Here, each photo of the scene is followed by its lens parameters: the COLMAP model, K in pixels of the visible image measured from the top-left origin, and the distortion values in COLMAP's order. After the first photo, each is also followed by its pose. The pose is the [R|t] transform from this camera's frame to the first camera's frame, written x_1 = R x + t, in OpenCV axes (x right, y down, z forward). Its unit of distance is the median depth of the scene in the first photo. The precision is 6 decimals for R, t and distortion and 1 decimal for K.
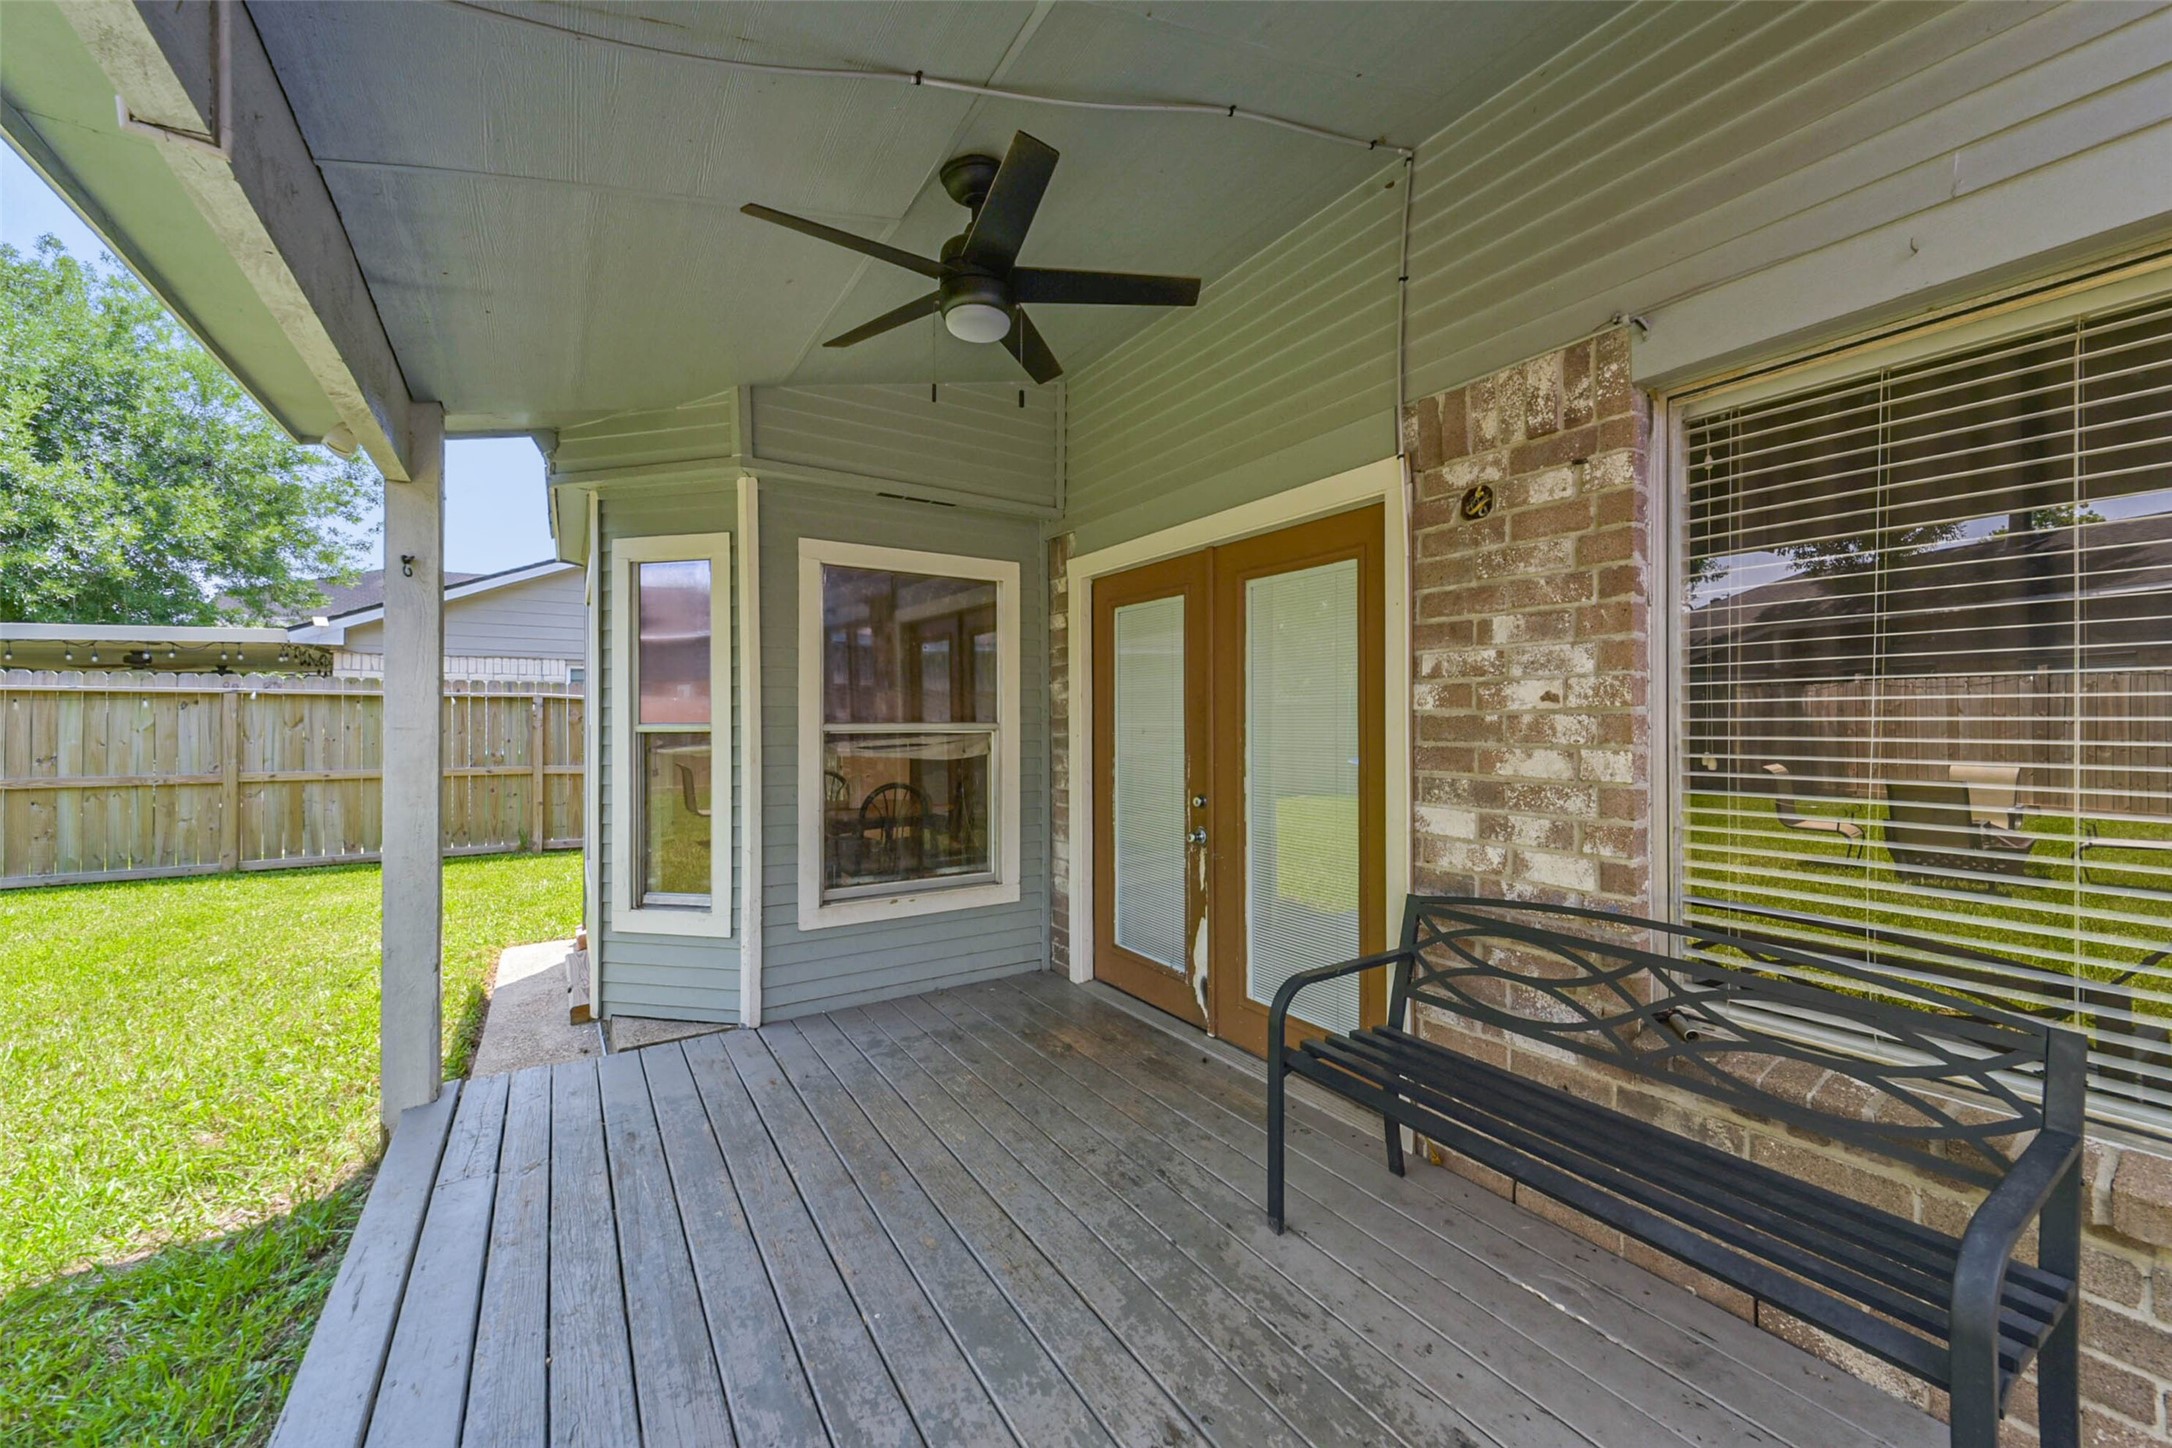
lens RADIAL K [[826.6, 0, 1091.1], [0, 826.6, 715.4], [0, 0, 1]] dist [0.009889, -0.000214]
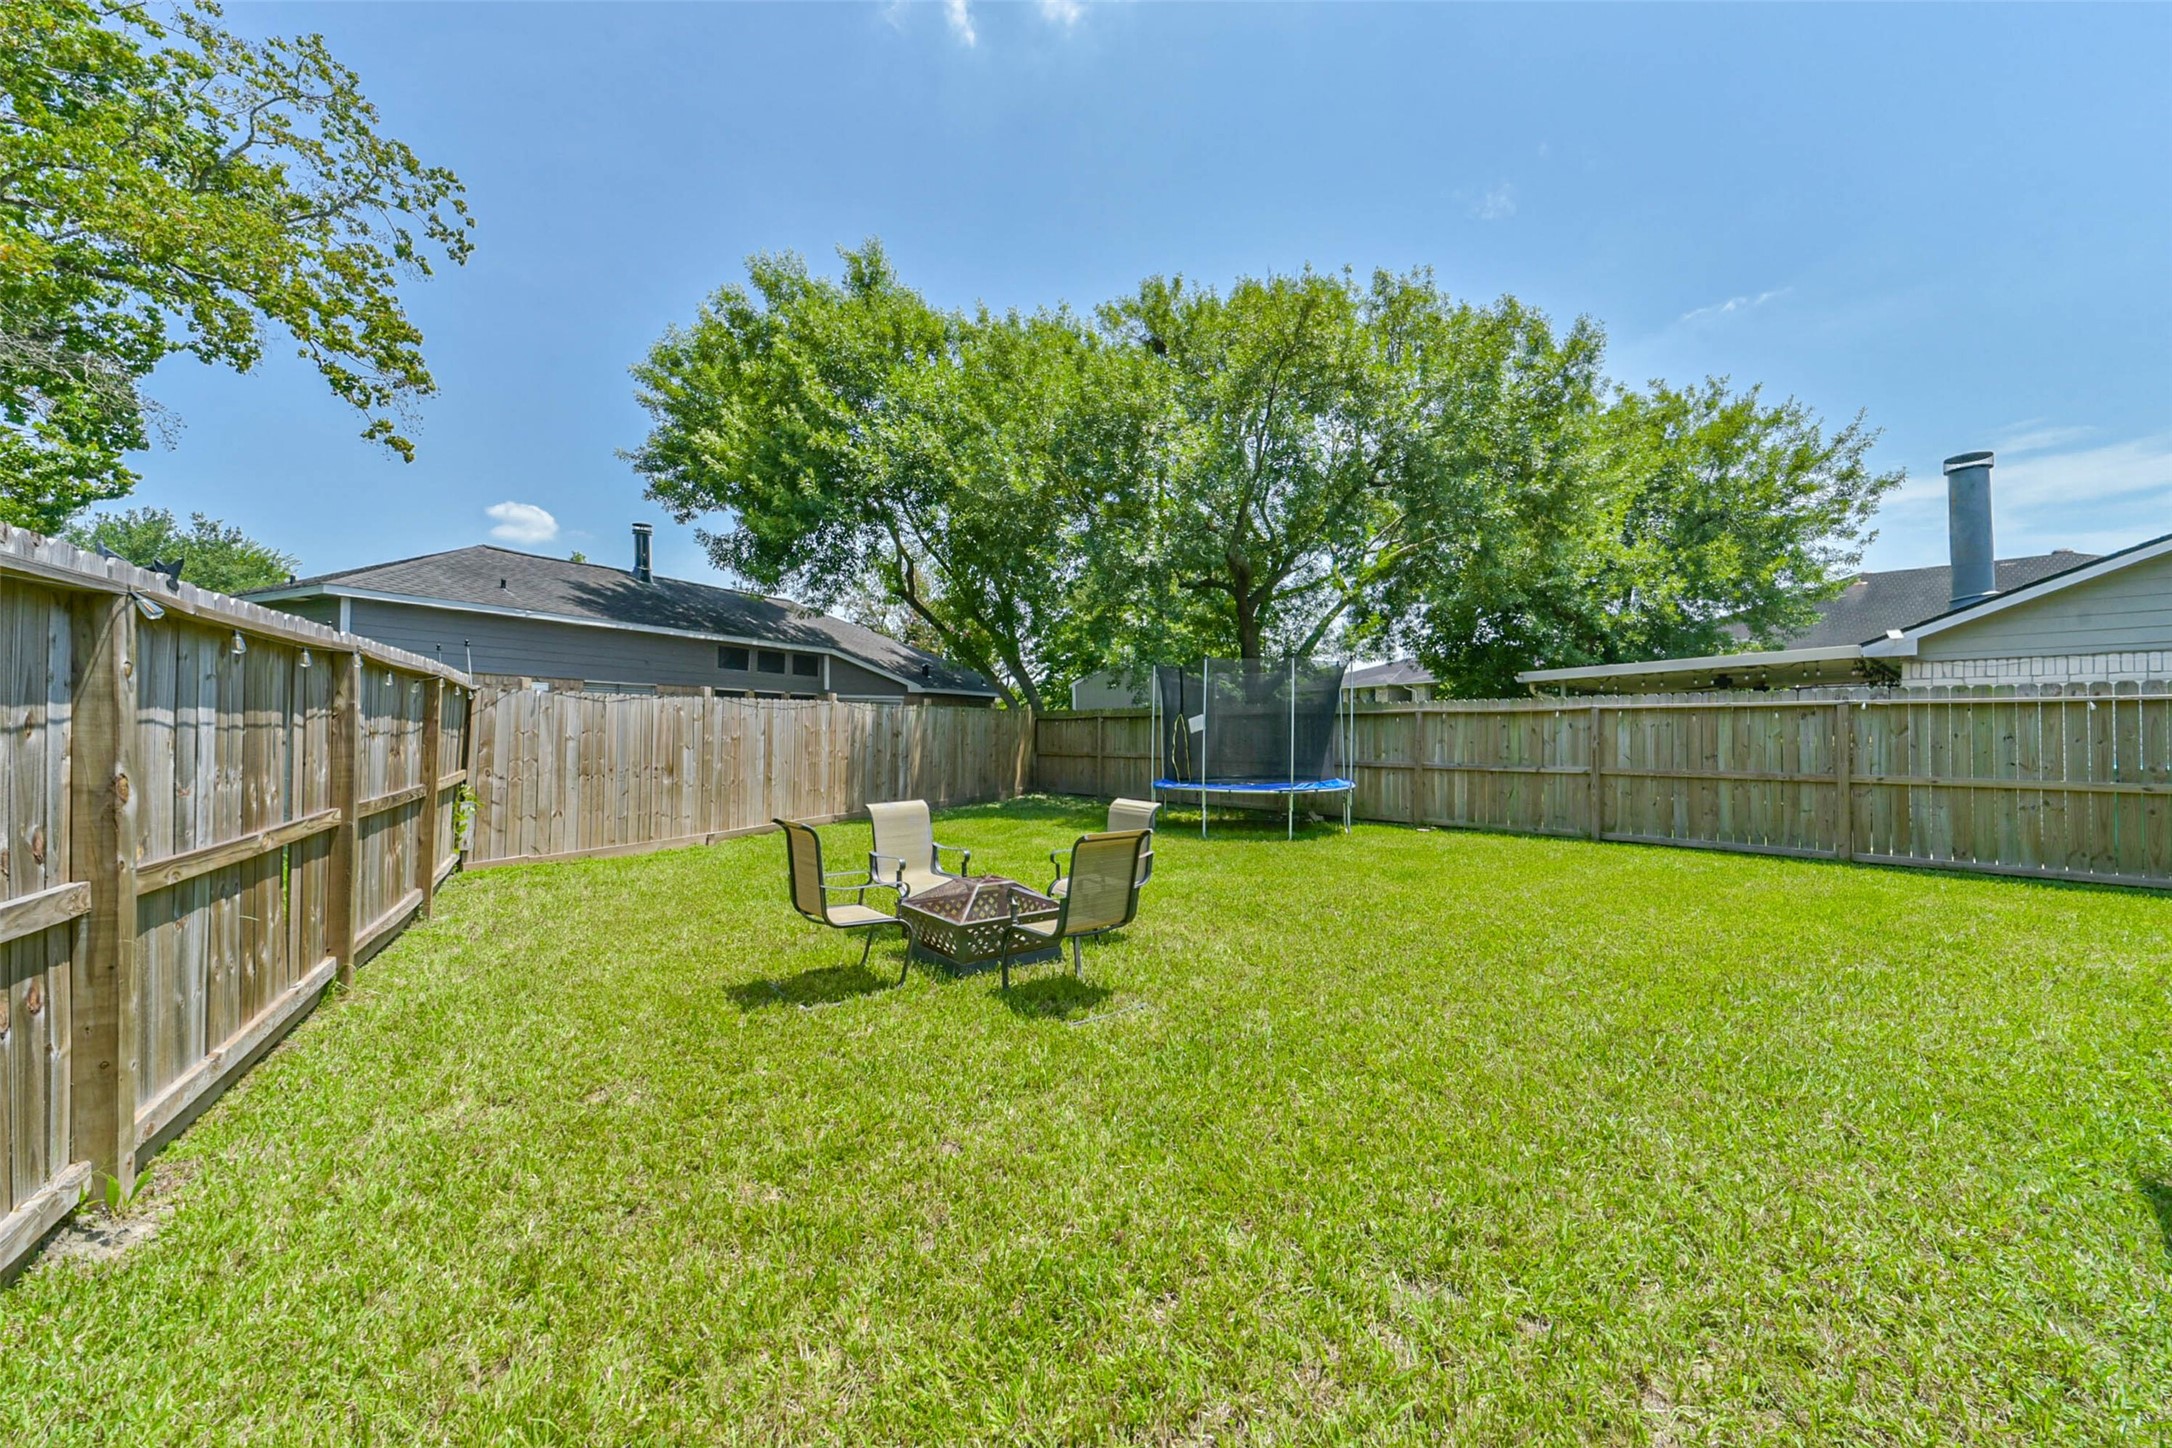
lens RADIAL K [[815.3, 0, 1088.9], [0, 815.3, 720.2], [0, 0, 1]] dist [0.019779, -0.000287]
pose [[0.172673, -0.012063, -0.984905, -0.088557], [0.005983, 0.999919, -0.011198, 0.000918], [0.984961, -0.003959, 0.172732, -0.238201]]
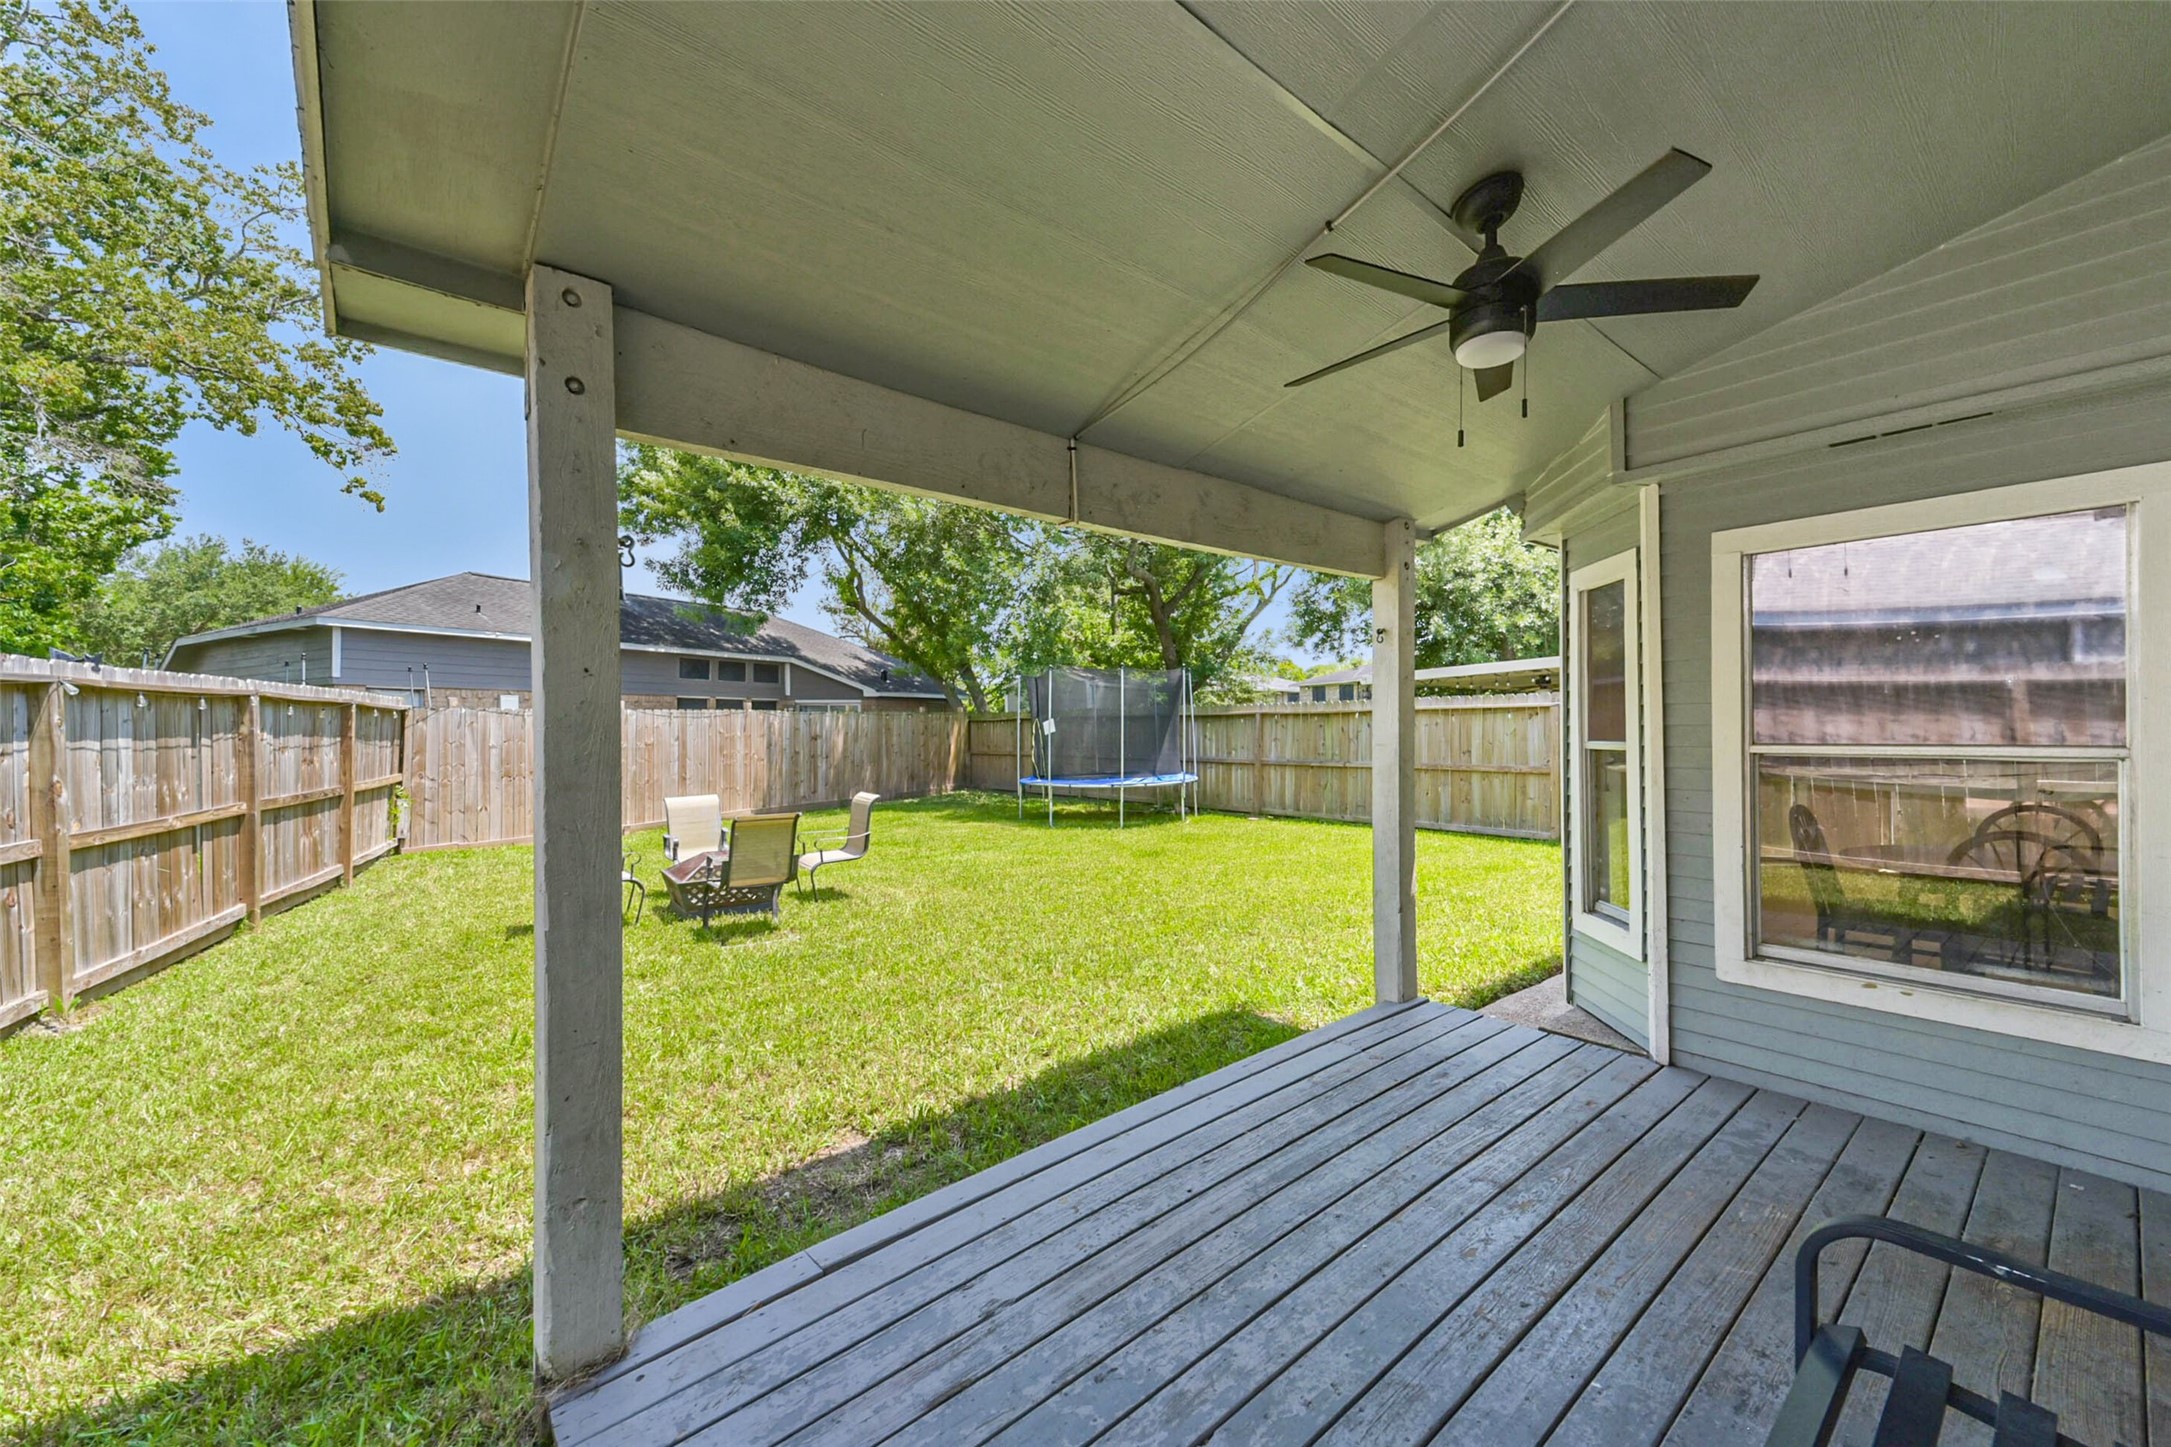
lens RADIAL K [[841.7, 0, 1104.6], [0, 841.7, 727.8], [0, 0, 1]] dist [0.014857, 0.000420]
pose [[0.123776, 0.001844, -0.992309, 0.238037], [0.017602, 0.999837, 0.004054, -0.011632], [0.992154, -0.017968, 0.123723, 0.125953]]
